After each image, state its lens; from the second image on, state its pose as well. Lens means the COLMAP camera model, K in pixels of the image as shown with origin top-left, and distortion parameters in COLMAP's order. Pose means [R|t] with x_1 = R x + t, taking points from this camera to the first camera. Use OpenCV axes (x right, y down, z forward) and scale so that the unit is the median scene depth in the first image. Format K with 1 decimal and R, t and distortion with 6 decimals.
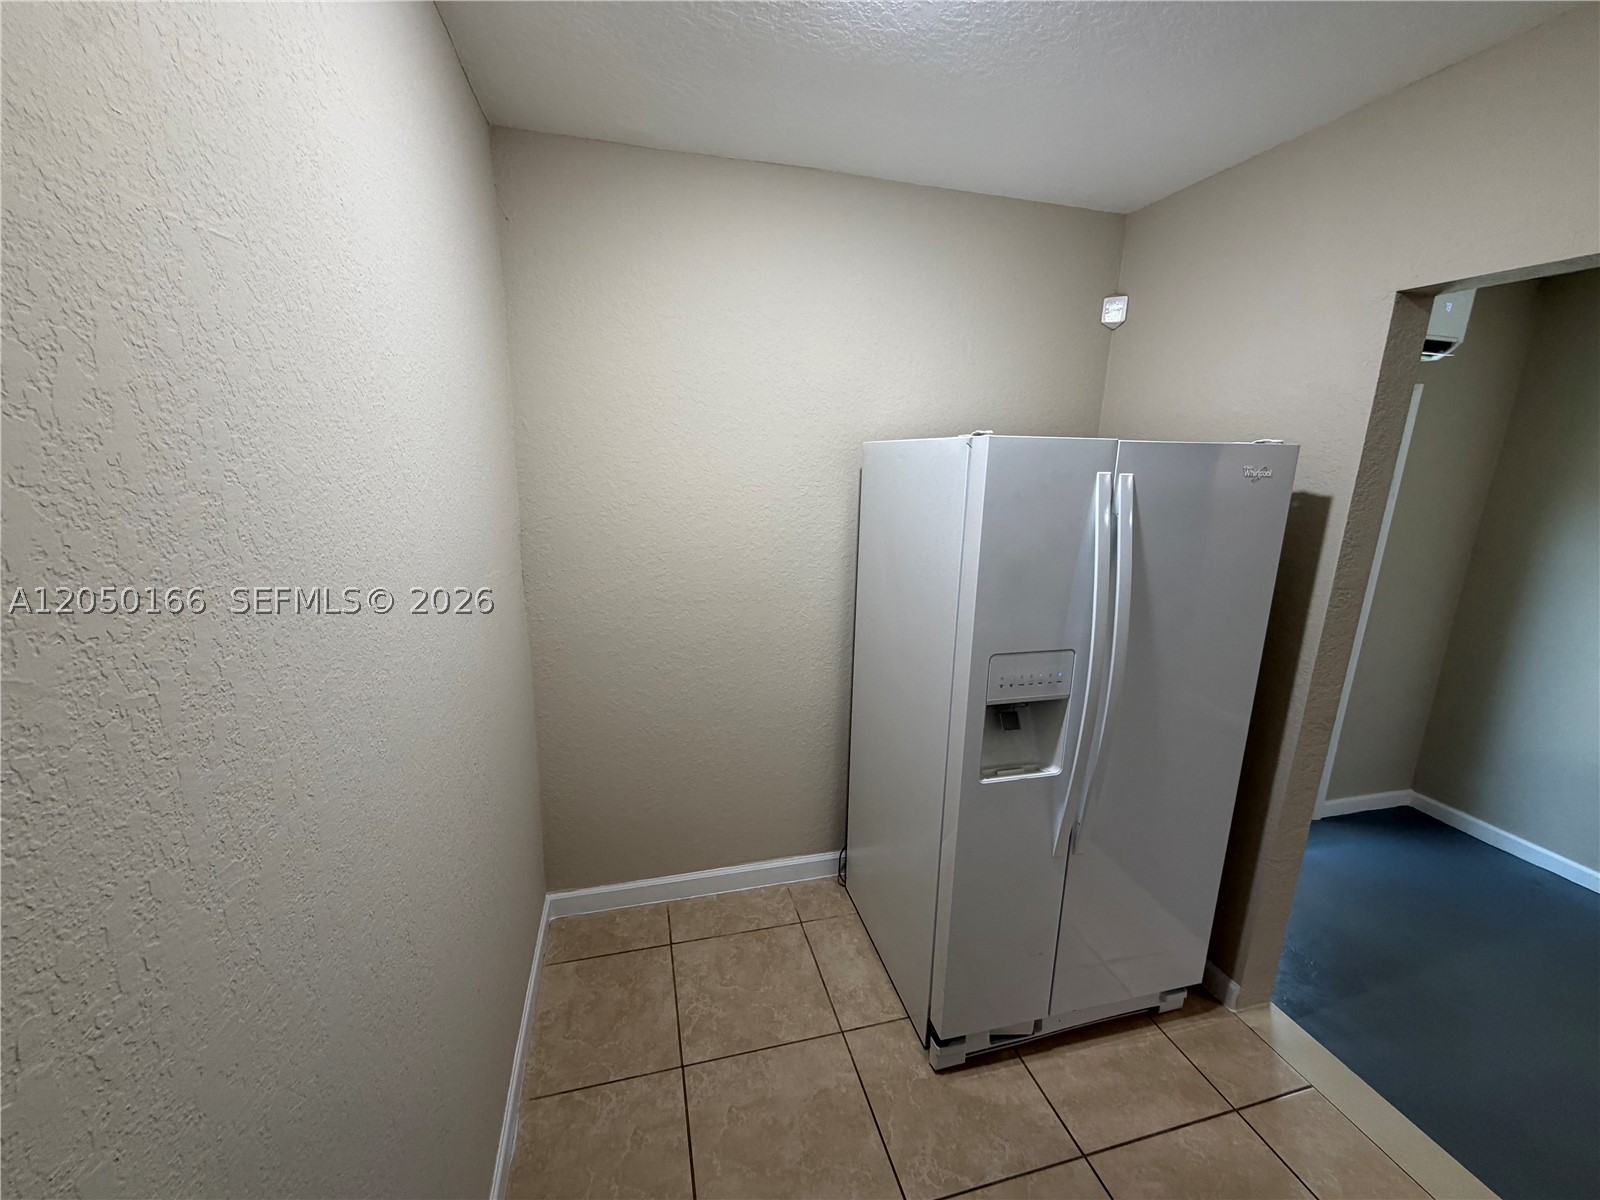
lens RADIAL K [[644.3, 0, 789.1], [0, 644.3, 603.5], [0, 0, 1]] dist [-0.000006, 0.000181]
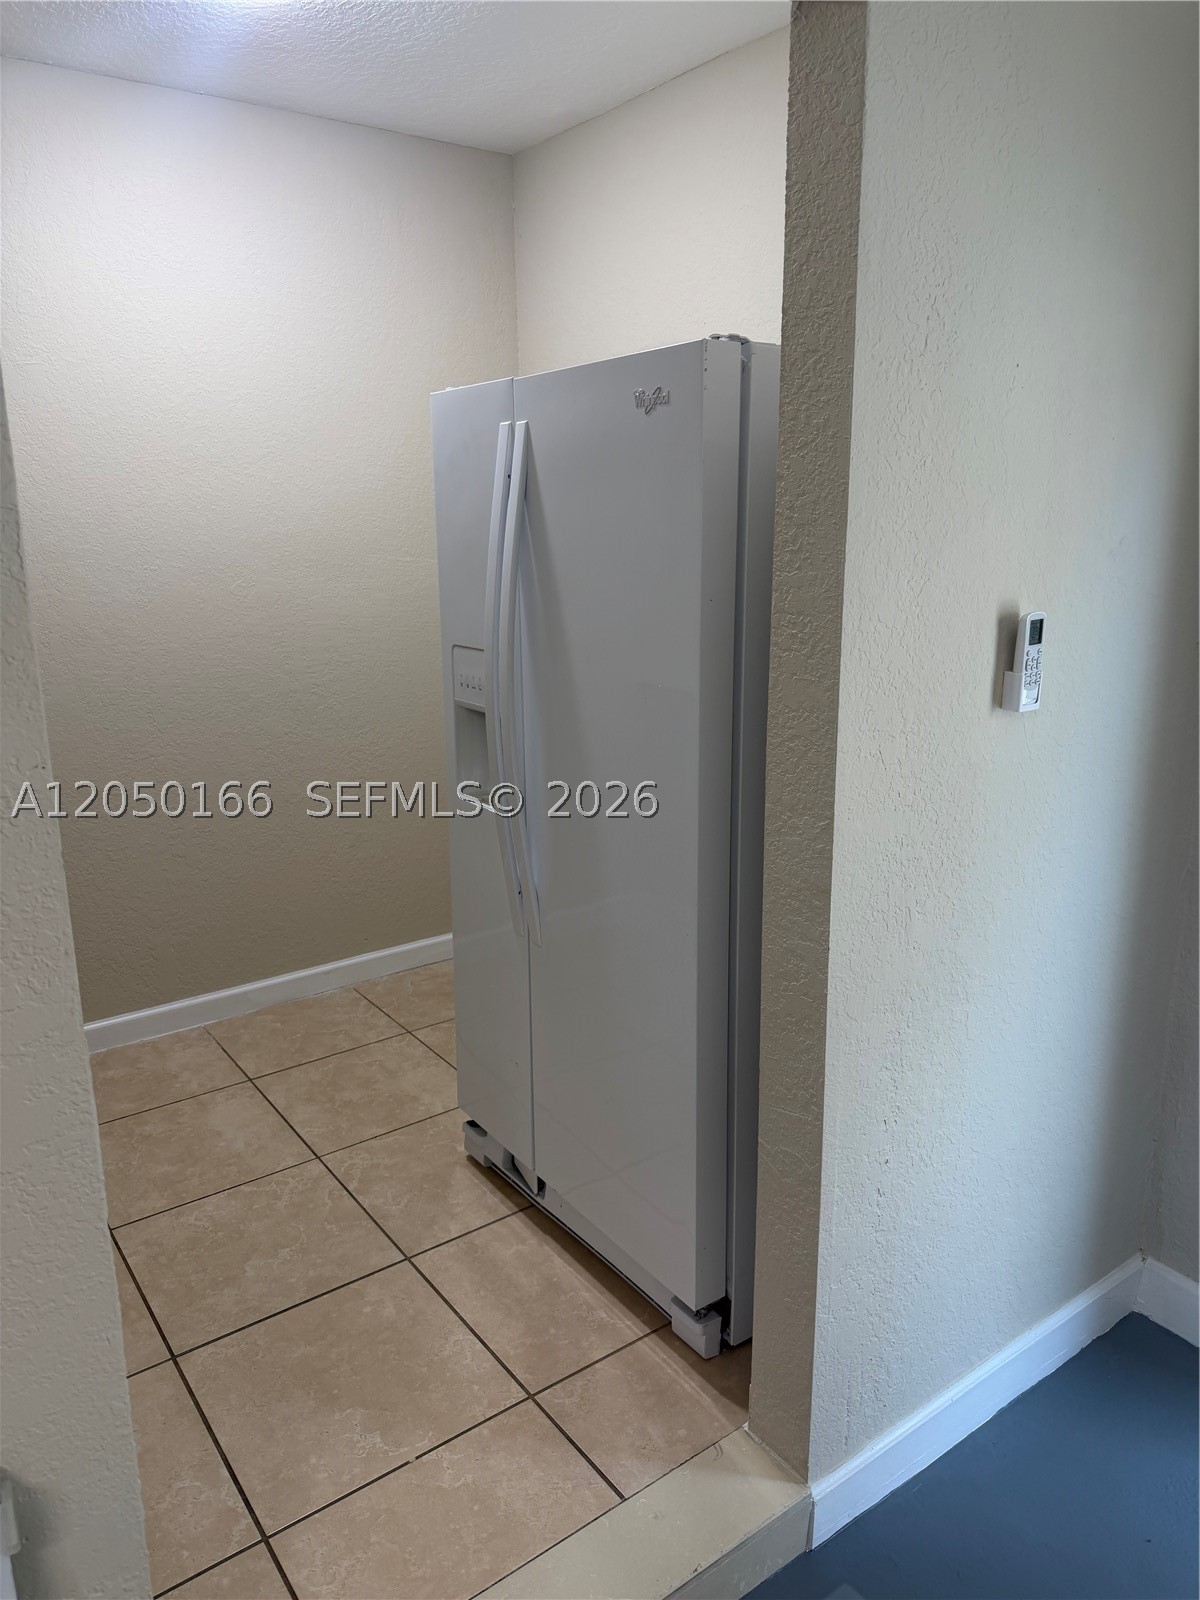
lens RADIAL K [[1119.5, 0, 600.0], [0, 1119.5, 800.0], [0, 0, 1]] dist [-0.005716, -0.003287]
pose [[0.375032, 0.221626, -0.900129, 1.576235], [-0.212576, 0.965687, 0.149199, 0.020856], [0.902309, 0.135392, 0.409276, 0.511490]]
